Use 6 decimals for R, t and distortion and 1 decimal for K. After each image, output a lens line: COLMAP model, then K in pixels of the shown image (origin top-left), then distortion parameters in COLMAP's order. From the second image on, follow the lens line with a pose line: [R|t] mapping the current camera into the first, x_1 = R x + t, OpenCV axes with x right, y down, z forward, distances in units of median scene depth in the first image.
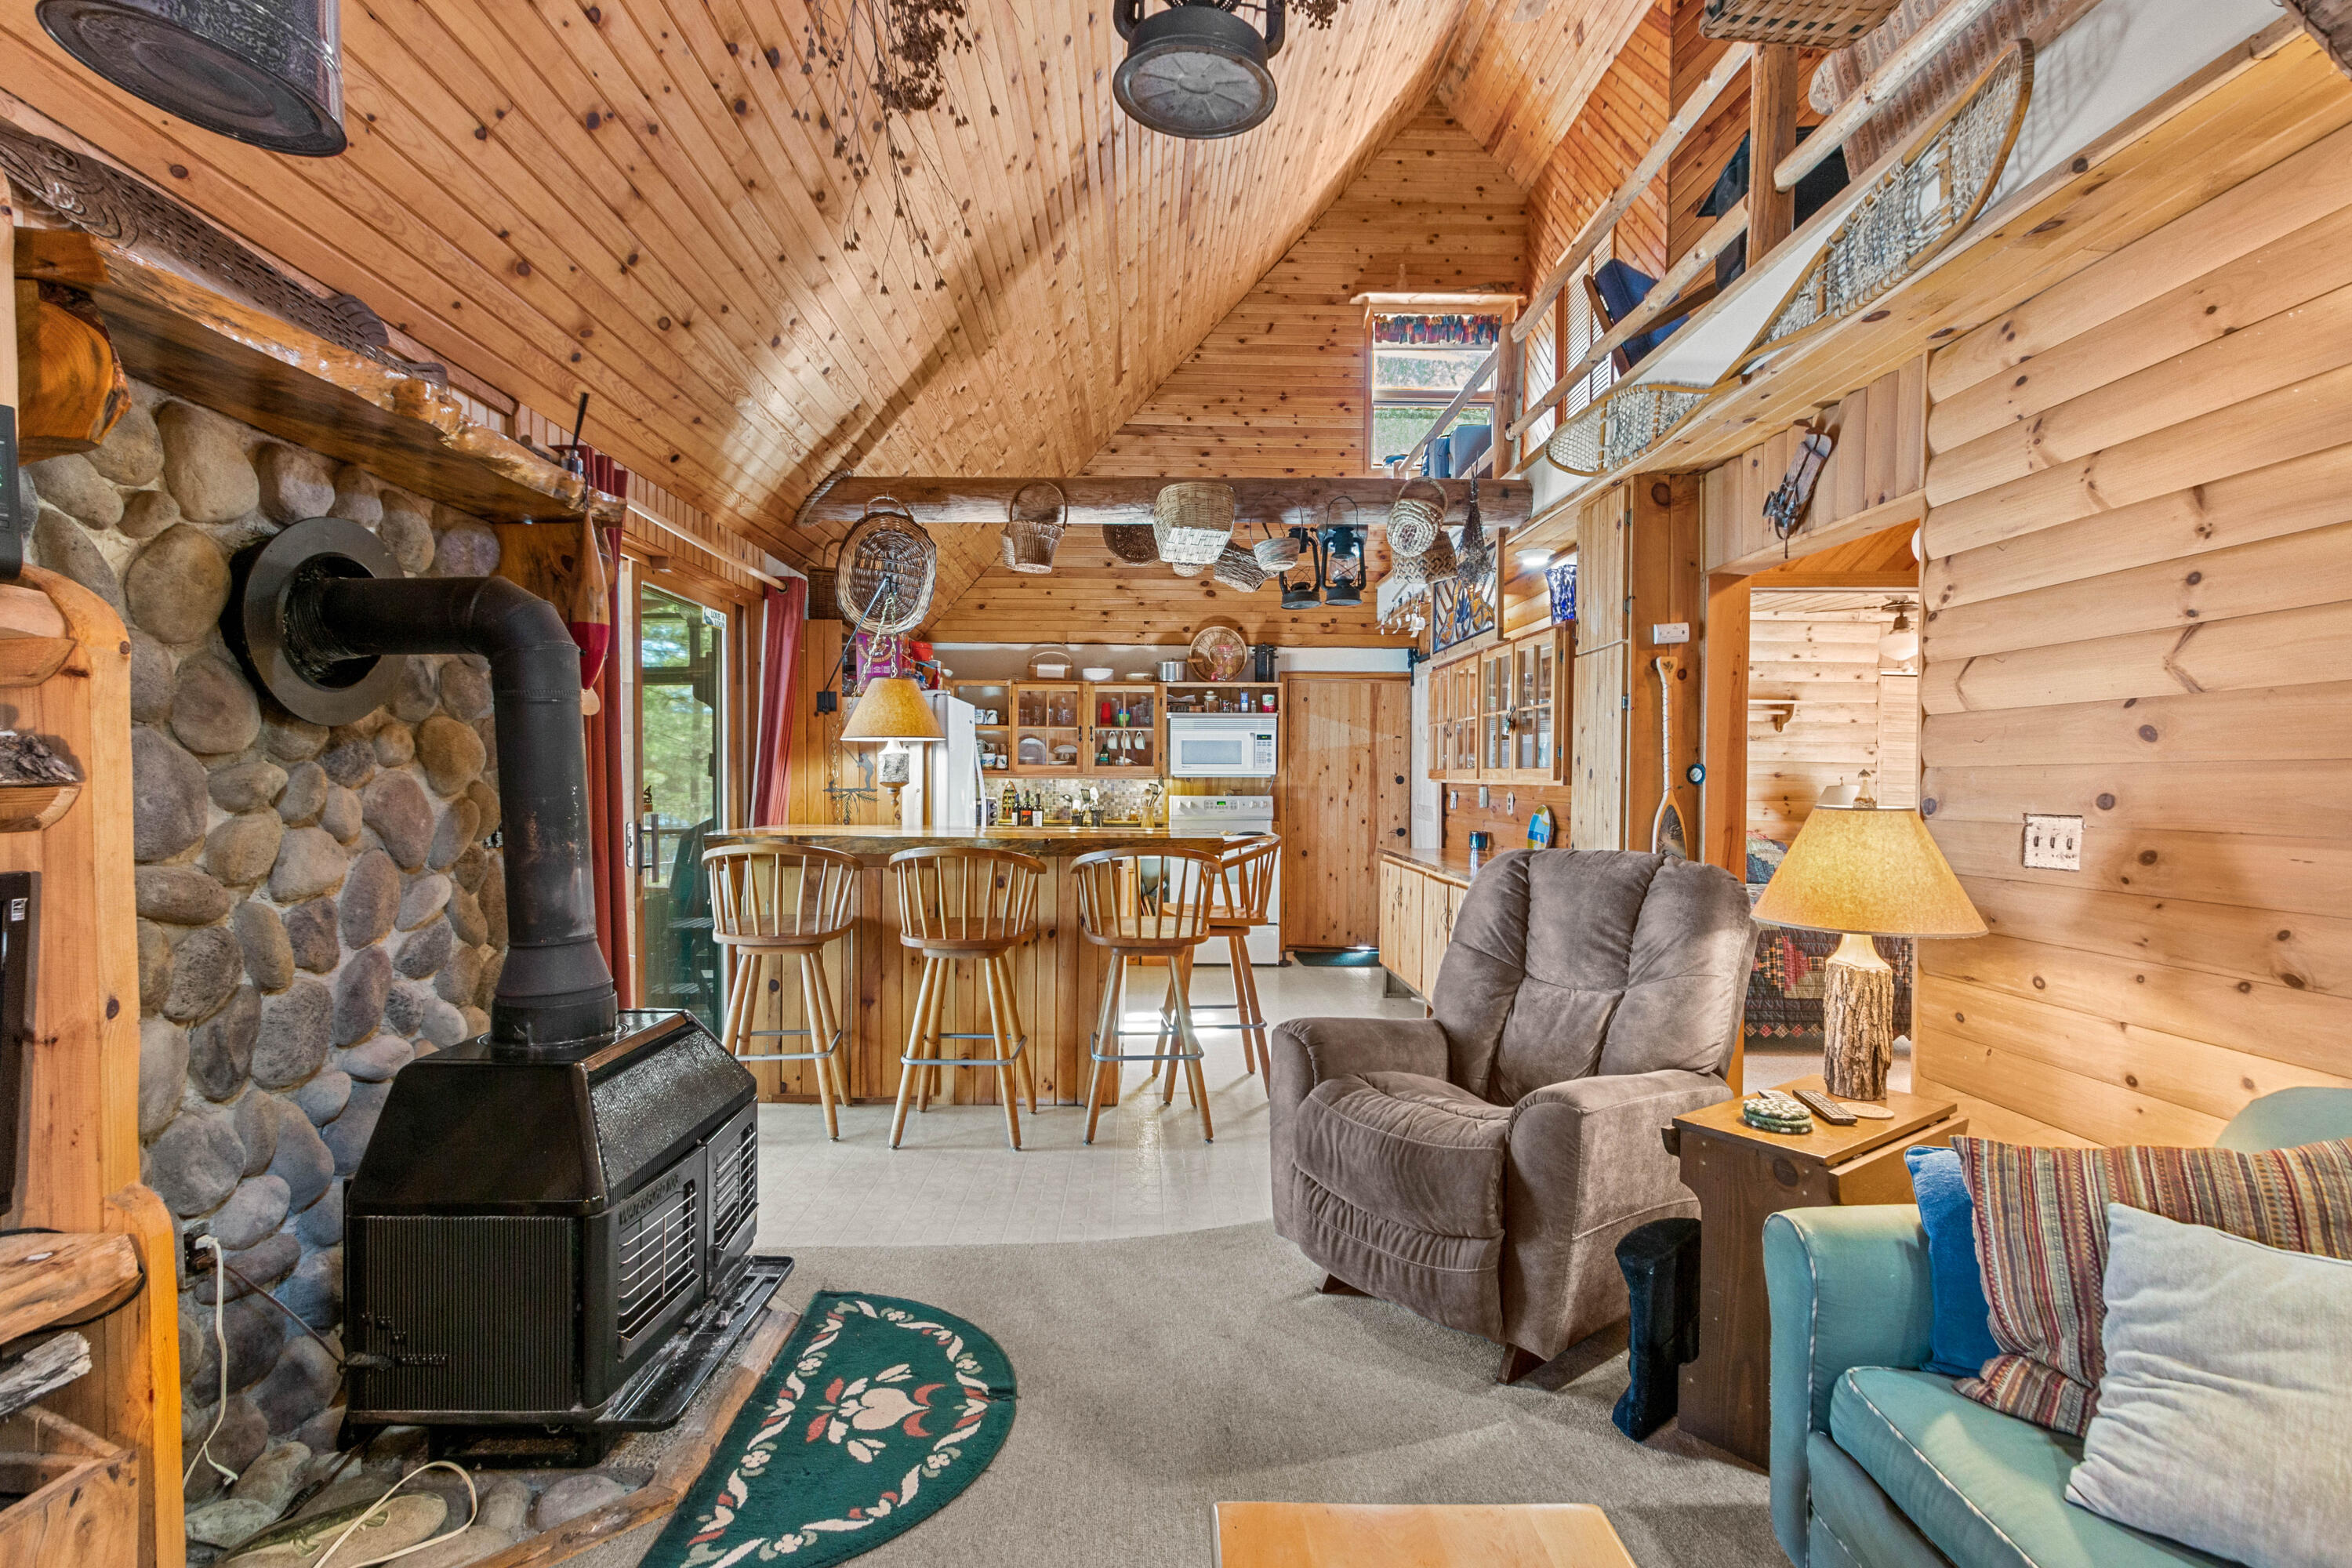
lens RADIAL K [[1131.9, 0, 1164.1], [0, 1131.9, 797.6], [0, 0, 1]] dist [0.005428, 0.000630]
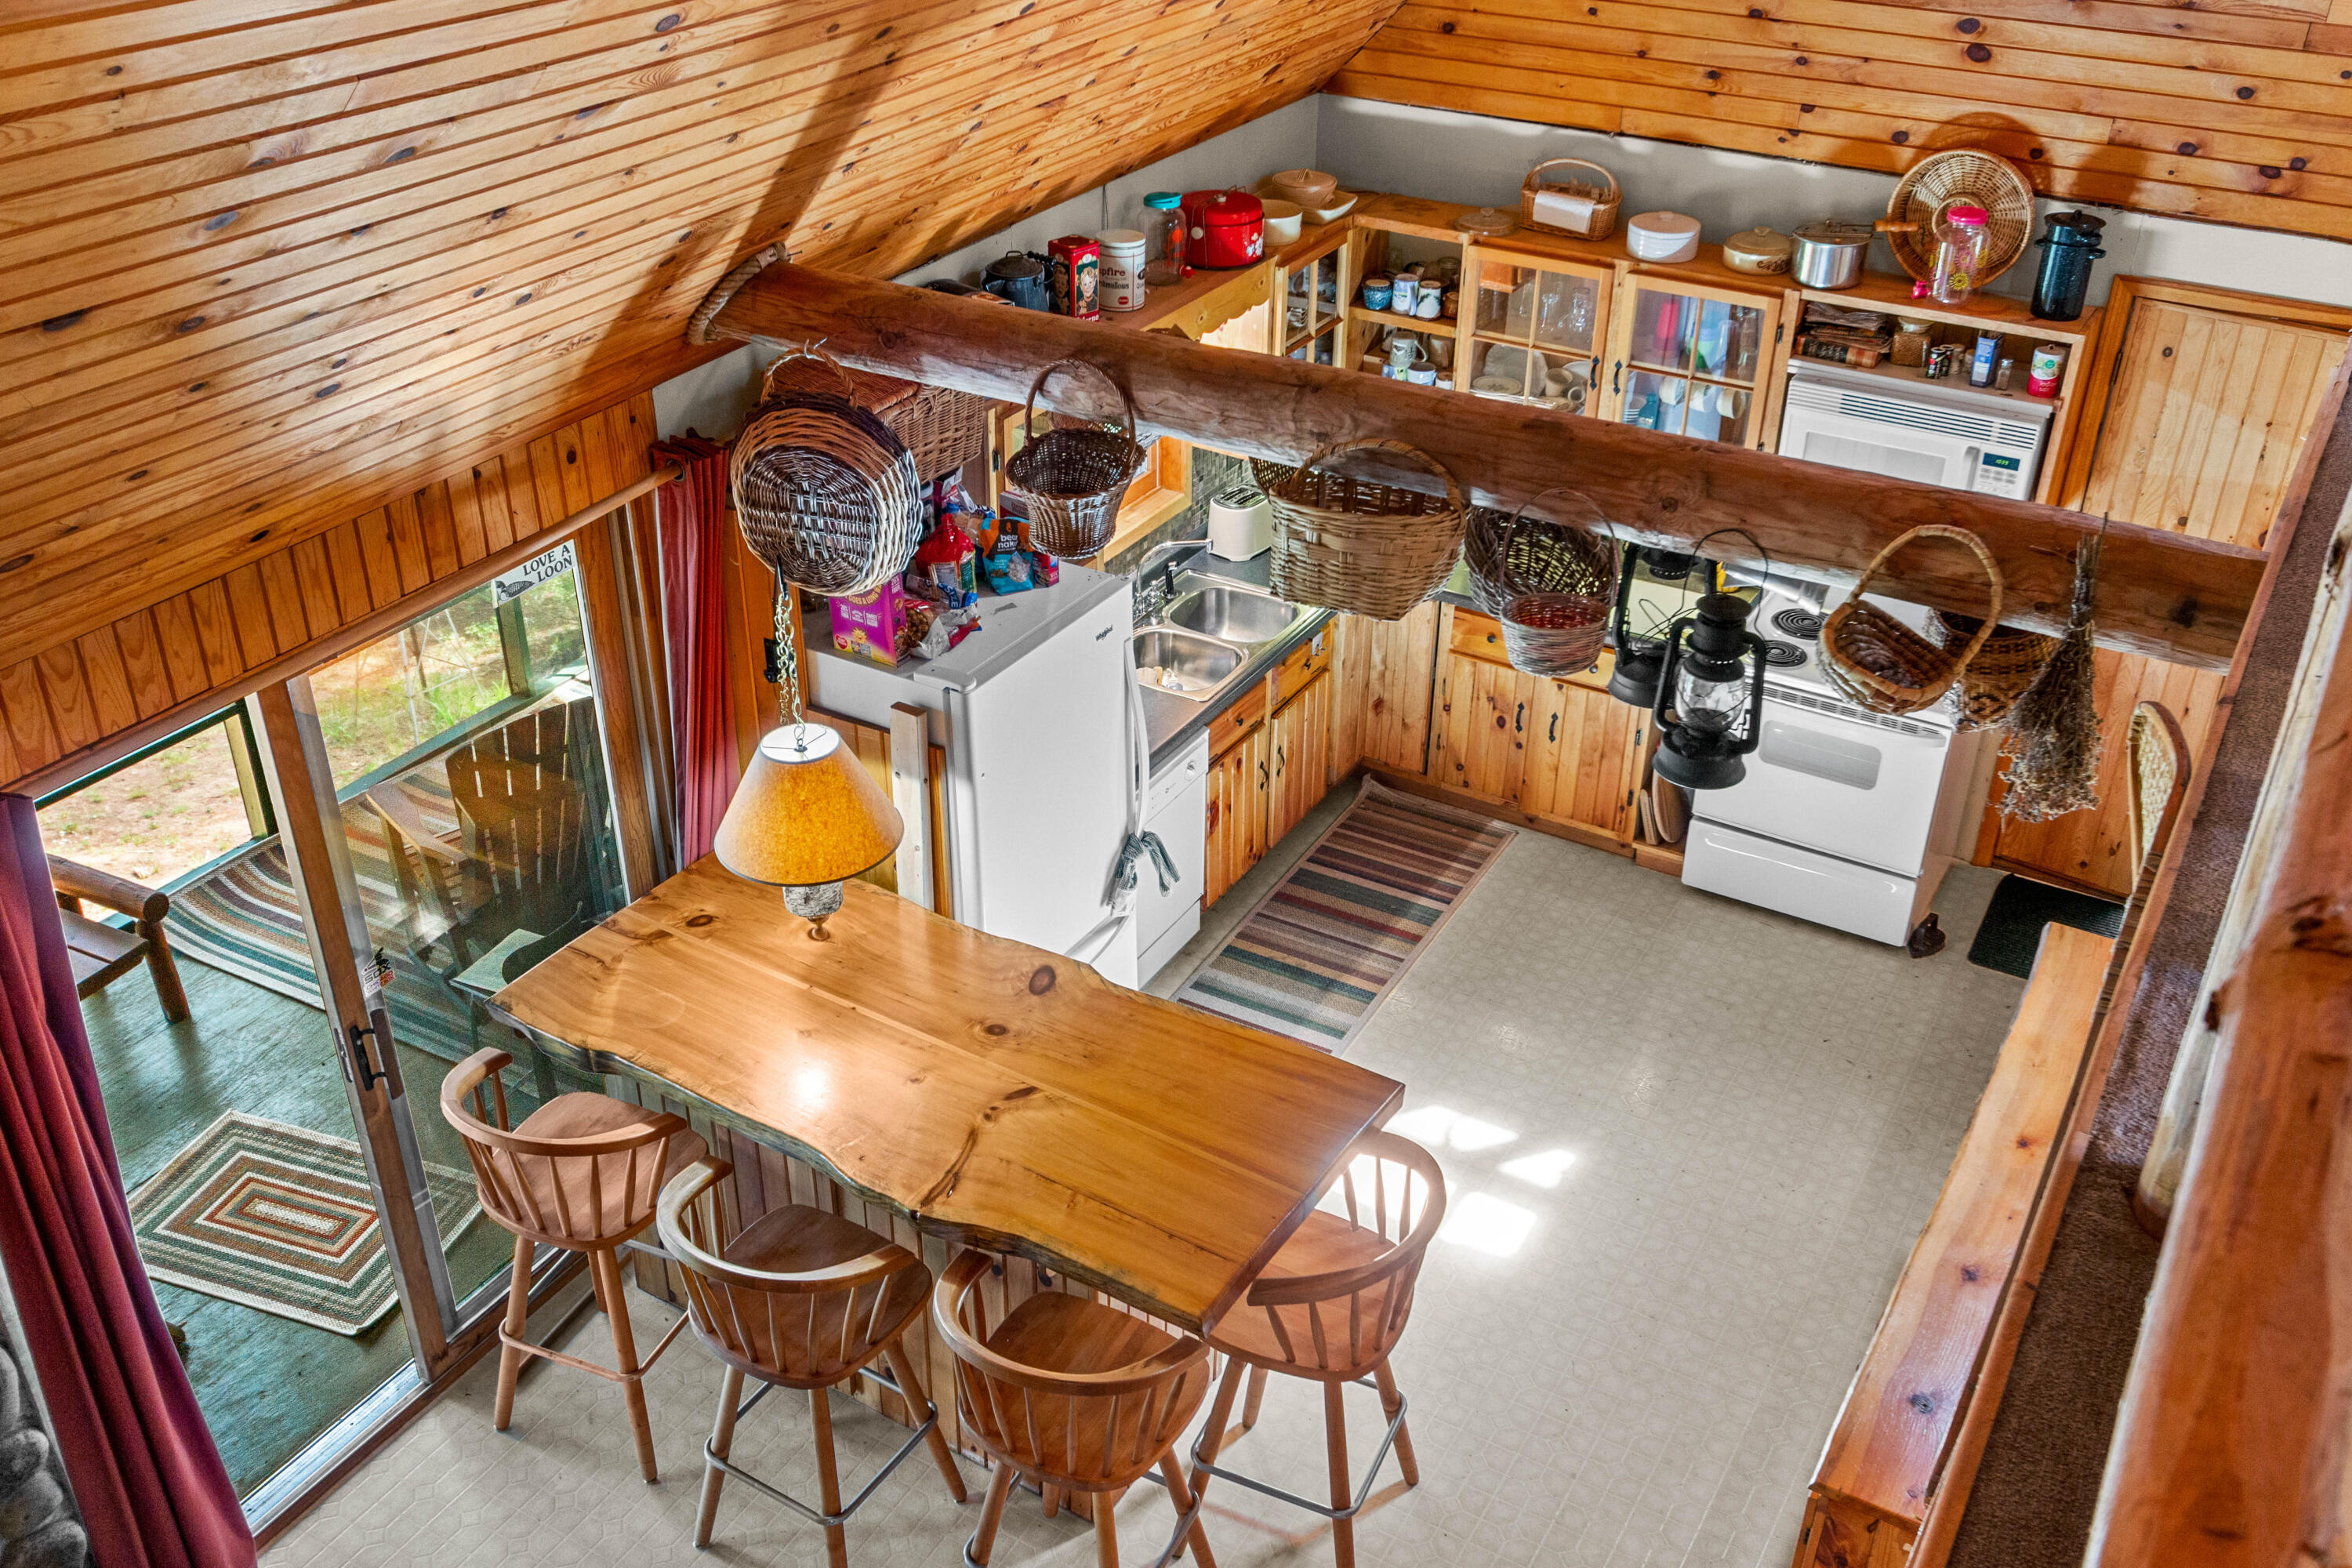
lens RADIAL K [[2123.1, 0, 1185.6], [0, 2123.1, 795.0], [0, 0, 1]] dist [0.013390, -0.017284]
pose [[0.854077, 0.272803, -0.442867, 0.210682], [-0.013358, 0.862650, 0.505625, -0.338808], [0.519975, -0.425927, 0.740414, 0.196013]]
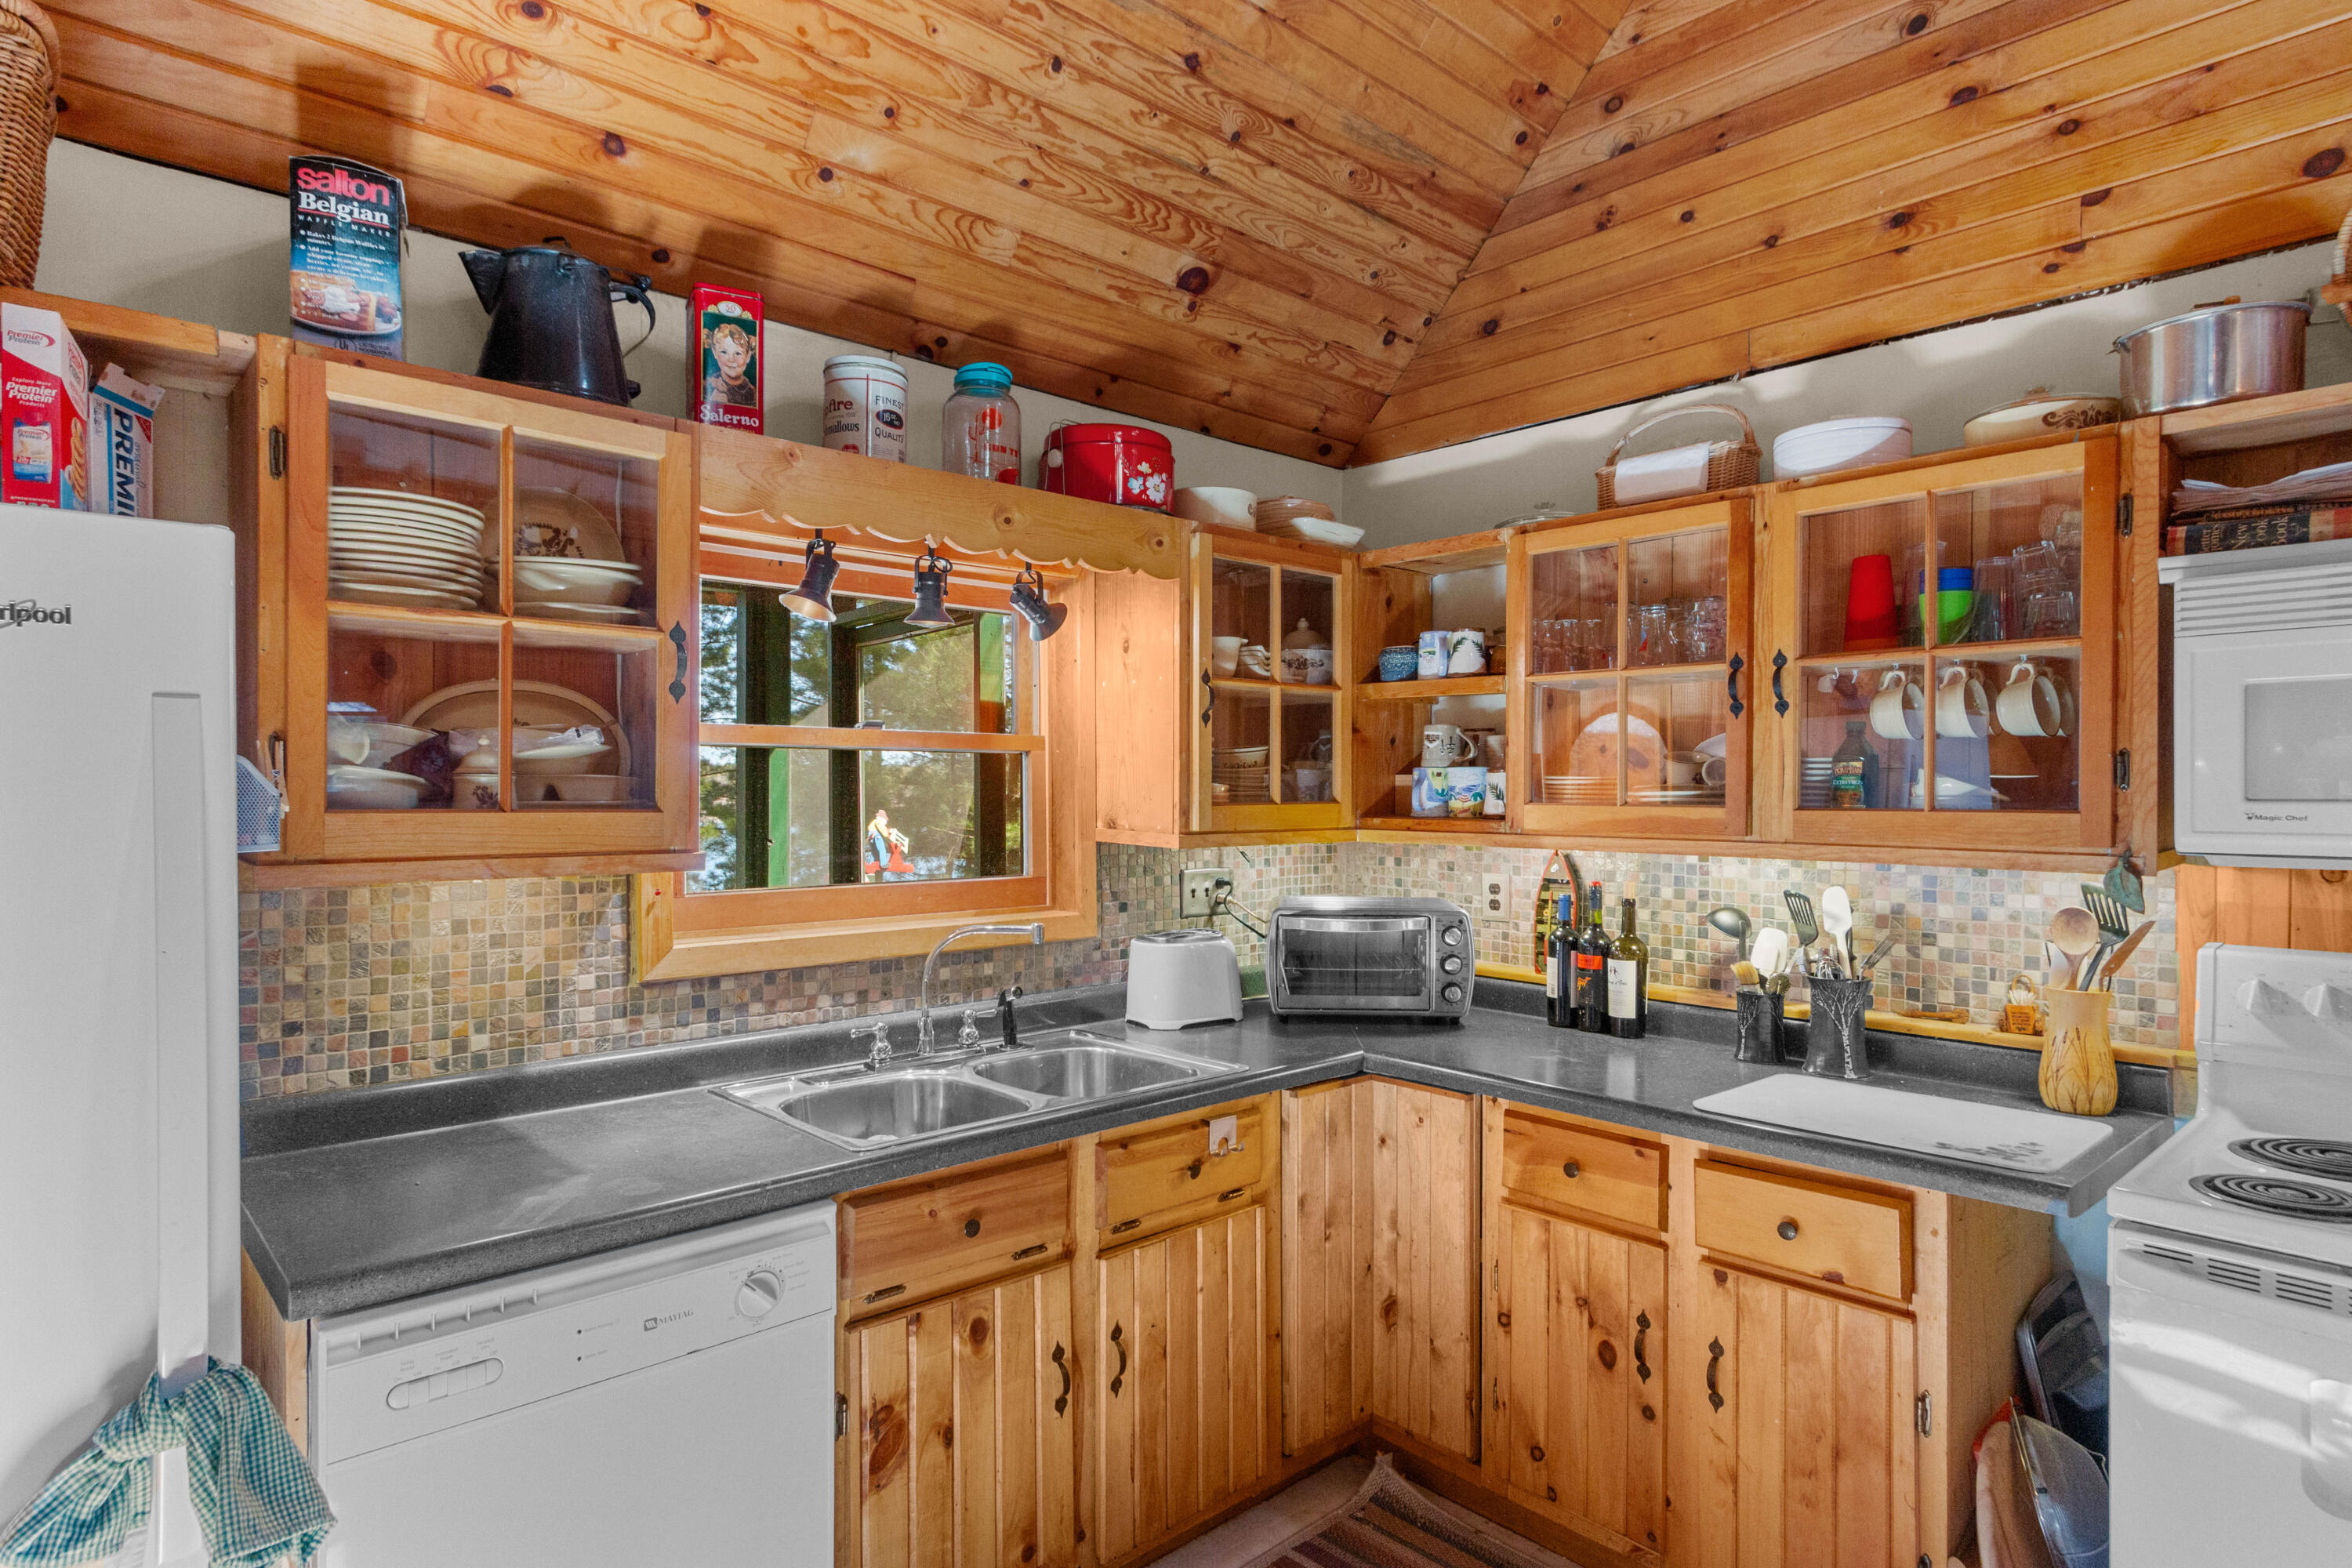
lens RADIAL K [[1258.5, 0, 1173.6], [0, 1258.5, 799.2], [0, 0, 1]] dist [0.017074, -0.003208]
pose [[0.662663, 0.001144, -0.748917, 0.057482], [-0.006352, 0.999971, -0.004093, -0.027771], [0.748891, 0.007469, 0.662651, 0.698516]]
